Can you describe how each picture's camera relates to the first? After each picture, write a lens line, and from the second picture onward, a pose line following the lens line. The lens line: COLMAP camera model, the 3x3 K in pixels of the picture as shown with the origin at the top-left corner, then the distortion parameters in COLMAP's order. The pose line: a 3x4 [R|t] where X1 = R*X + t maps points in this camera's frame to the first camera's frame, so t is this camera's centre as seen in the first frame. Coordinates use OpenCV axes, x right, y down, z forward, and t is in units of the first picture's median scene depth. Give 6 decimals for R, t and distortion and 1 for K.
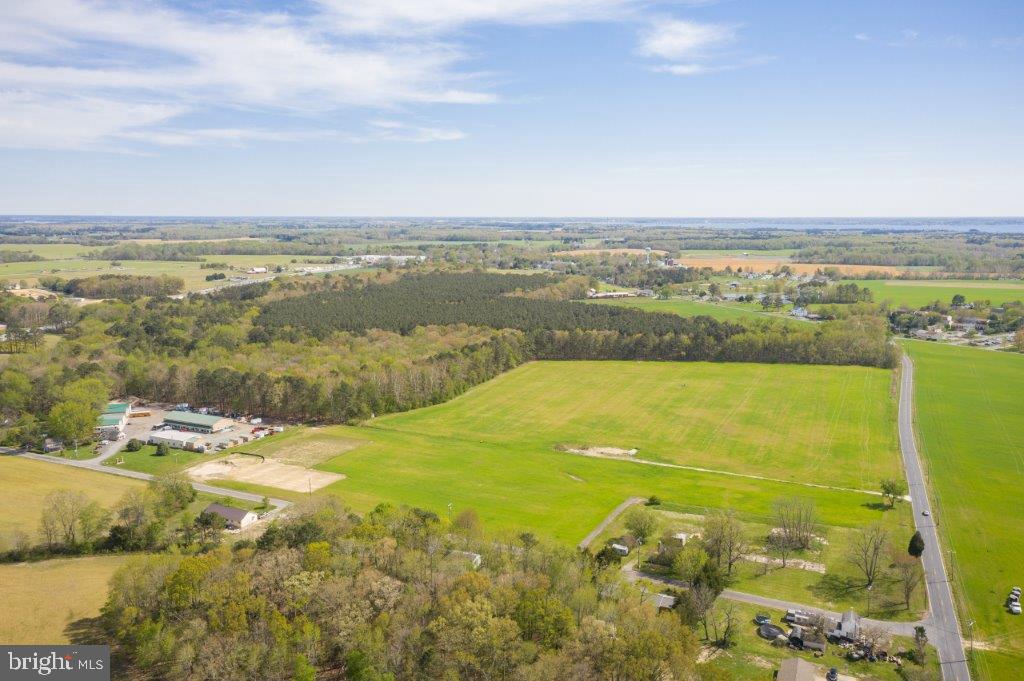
lens RADIAL K [[811.4, 0, 526.4], [0, 811.4, 363.9], [0, 0, 1]] dist [0.006583, 0.043715]
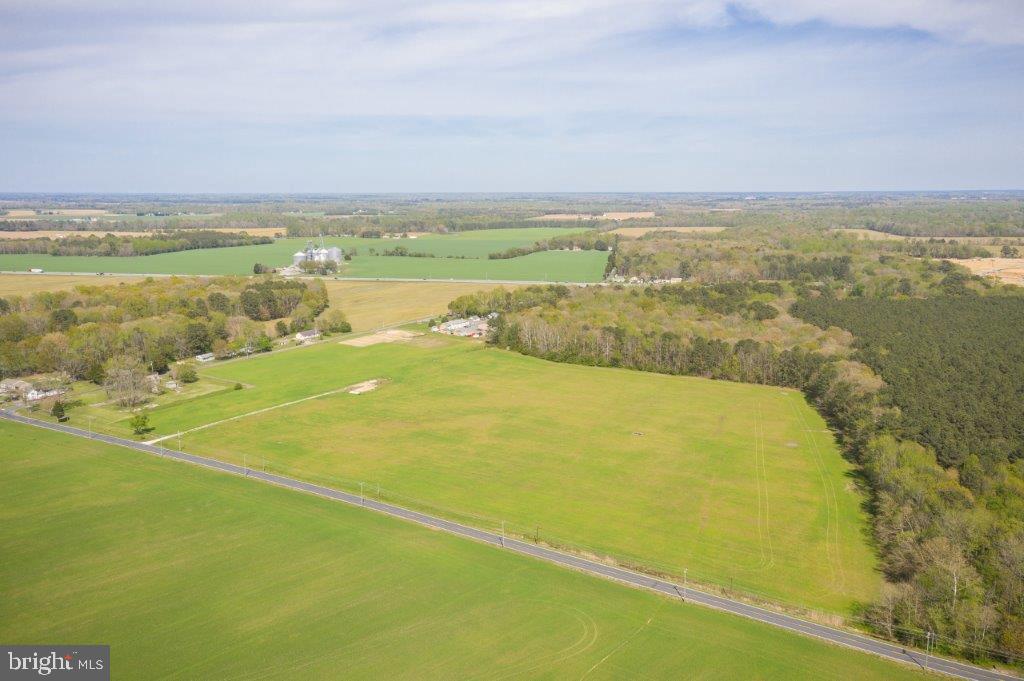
lens RADIAL K [[811.4, 0, 512.1], [0, 811.4, 346.9], [0, 0, 1]] dist [0.006583, 0.043715]
pose [[-0.151375, 0.185084, -0.970994, 0.746607], [-0.174950, 0.961789, 0.210604, -0.149084], [0.972871, 0.201756, -0.113210, 0.817091]]
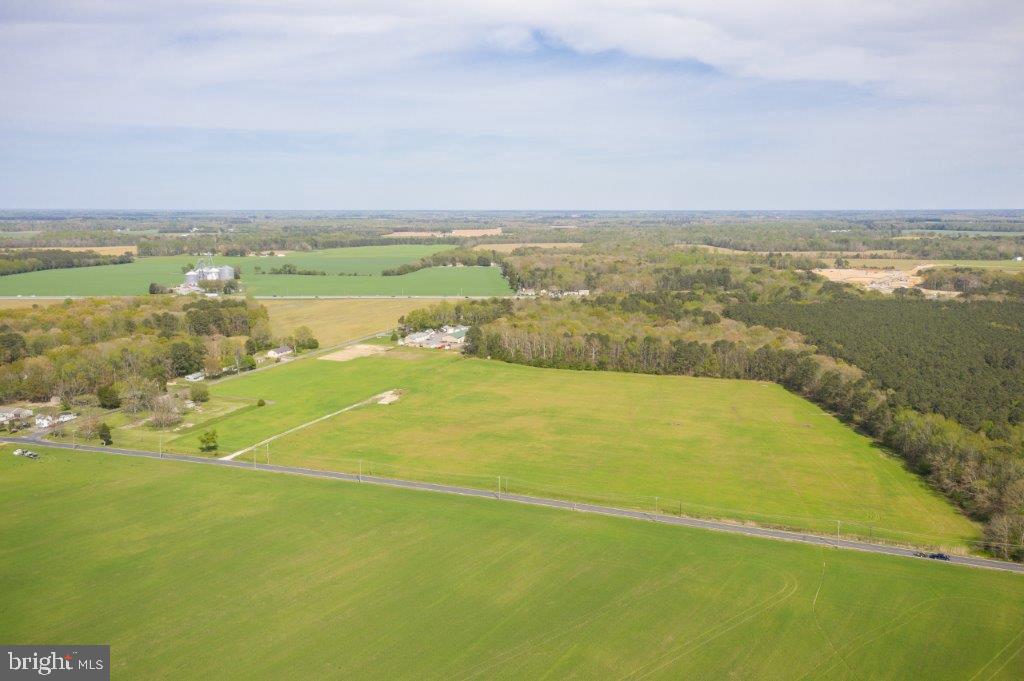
lens RADIAL K [[811.4, 0, 512.5], [0, 811.4, 347.1], [0, 0, 1]] dist [0.006583, 0.043715]
pose [[0.063355, 0.166125, -0.984067, 0.803422], [-0.179423, 0.971878, 0.152516, -0.117752], [0.981730, 0.166902, 0.091380, 0.648180]]
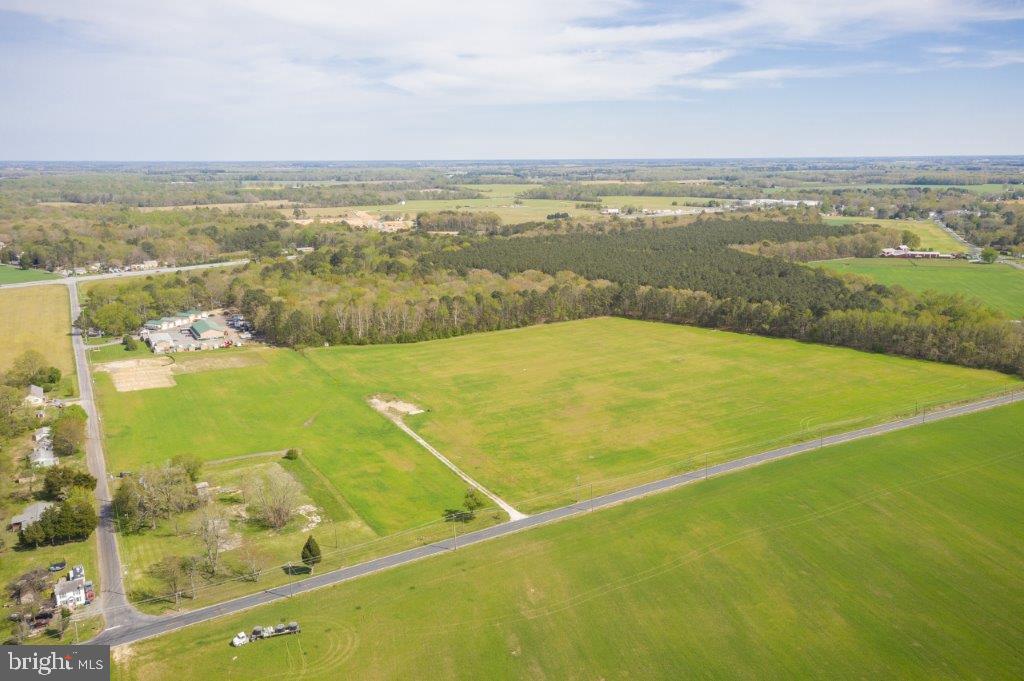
lens RADIAL K [[811.4, 0, 513.4], [0, 811.4, 343.7], [0, 0, 1]] dist [0.006583, 0.043715]
pose [[0.805812, 0.125633, -0.578692, 0.459166], [-0.099242, 0.992065, 0.077184, -0.033522], [0.583797, -0.004766, 0.811886, 0.184077]]
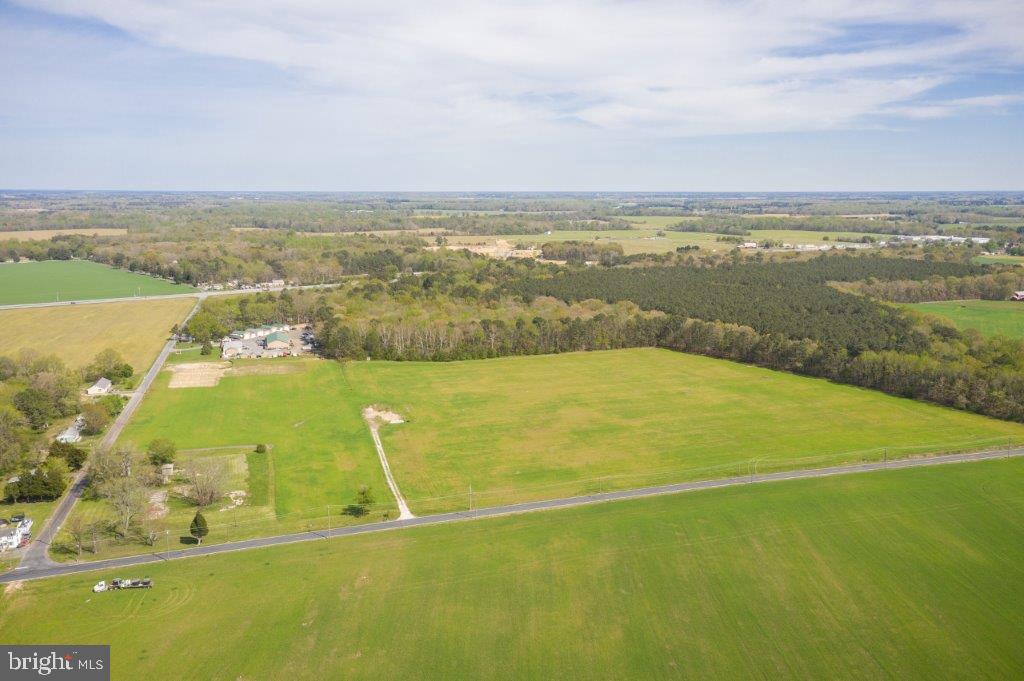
lens RADIAL K [[811.4, 0, 513.2], [0, 811.4, 335.6], [0, 0, 1]] dist [0.006583, 0.043715]
pose [[0.654727, 0.132503, -0.744161, 0.592427], [-0.135851, 0.989112, 0.056594, -0.047733], [0.743557, 0.064041, 0.665599, 0.256203]]
